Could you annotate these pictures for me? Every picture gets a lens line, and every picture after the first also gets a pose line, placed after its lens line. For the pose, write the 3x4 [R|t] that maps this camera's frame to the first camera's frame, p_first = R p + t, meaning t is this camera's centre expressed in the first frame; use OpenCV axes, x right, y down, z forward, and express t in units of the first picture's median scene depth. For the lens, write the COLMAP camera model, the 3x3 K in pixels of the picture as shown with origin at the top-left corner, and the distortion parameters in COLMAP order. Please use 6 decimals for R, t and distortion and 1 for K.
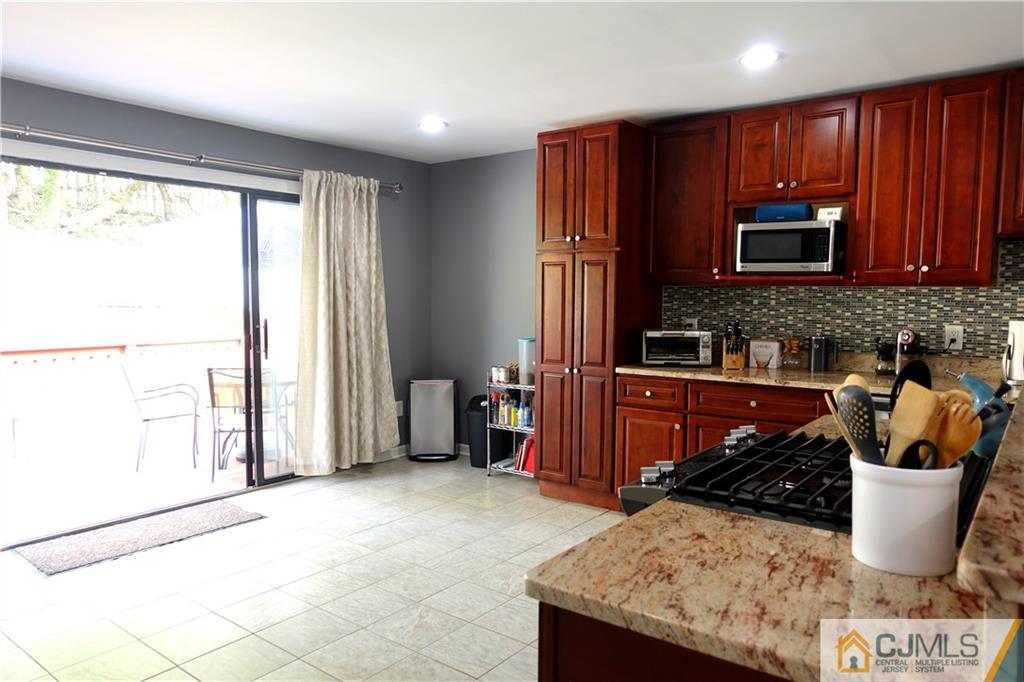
lens RADIAL K [[708.8, 0, 513.4], [0, 708.8, 339.8], [0, 0, 1]] dist [0.004792, 0.002325]
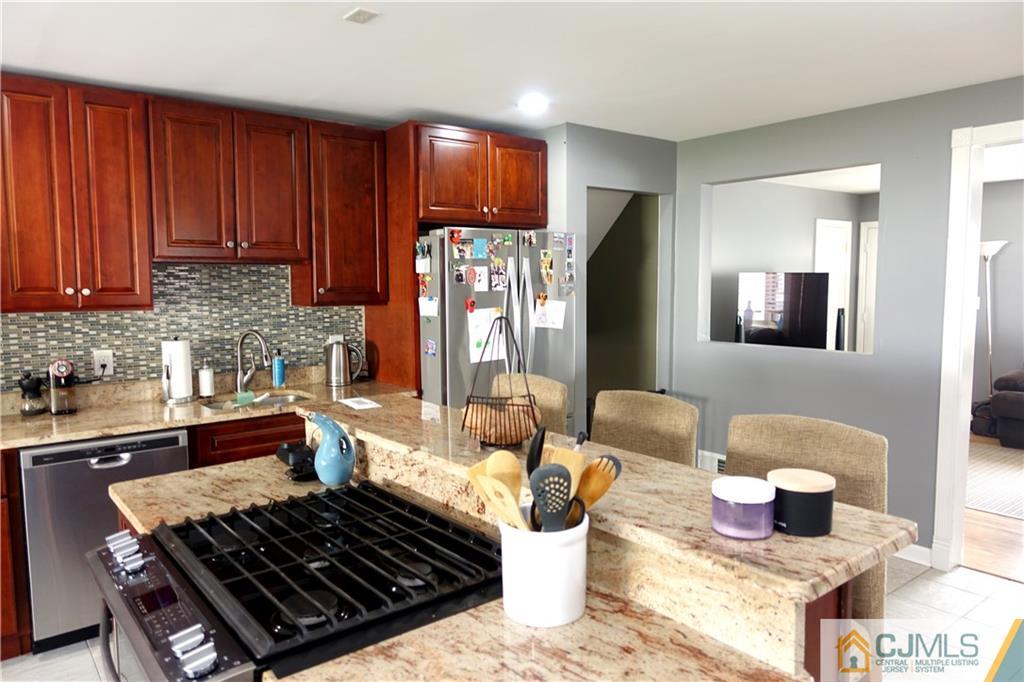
lens RADIAL K [[708.8, 0, 515.7], [0, 708.8, 339.8], [0, 0, 1]] dist [0.004792, 0.002325]
pose [[0.240528, -0.085763, 0.966846, -0.149904], [0.075045, 0.994750, 0.069568, -0.055716], [-0.967737, 0.055824, 0.245702, 0.229951]]
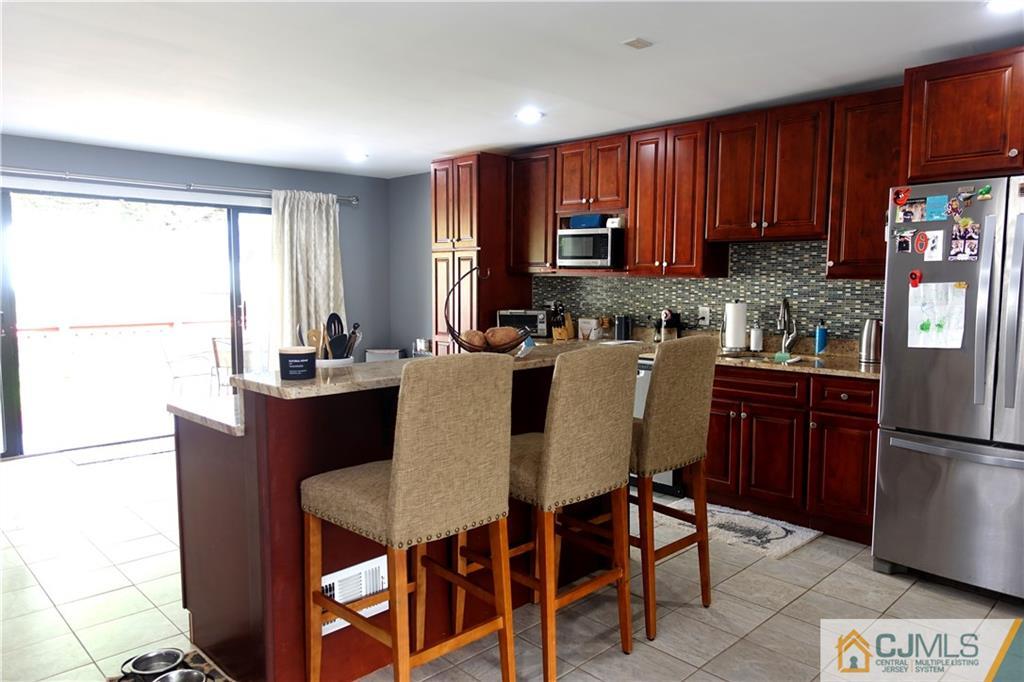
lens RADIAL K [[708.8, 0, 512.6], [0, 708.8, 341.9], [0, 0, 1]] dist [0.004792, 0.002325]
pose [[0.989478, 0.013345, -0.144068, 0.441696], [-0.010541, 0.999740, 0.020207, 0.021389], [0.144300, -0.018475, 0.989362, -0.343135]]
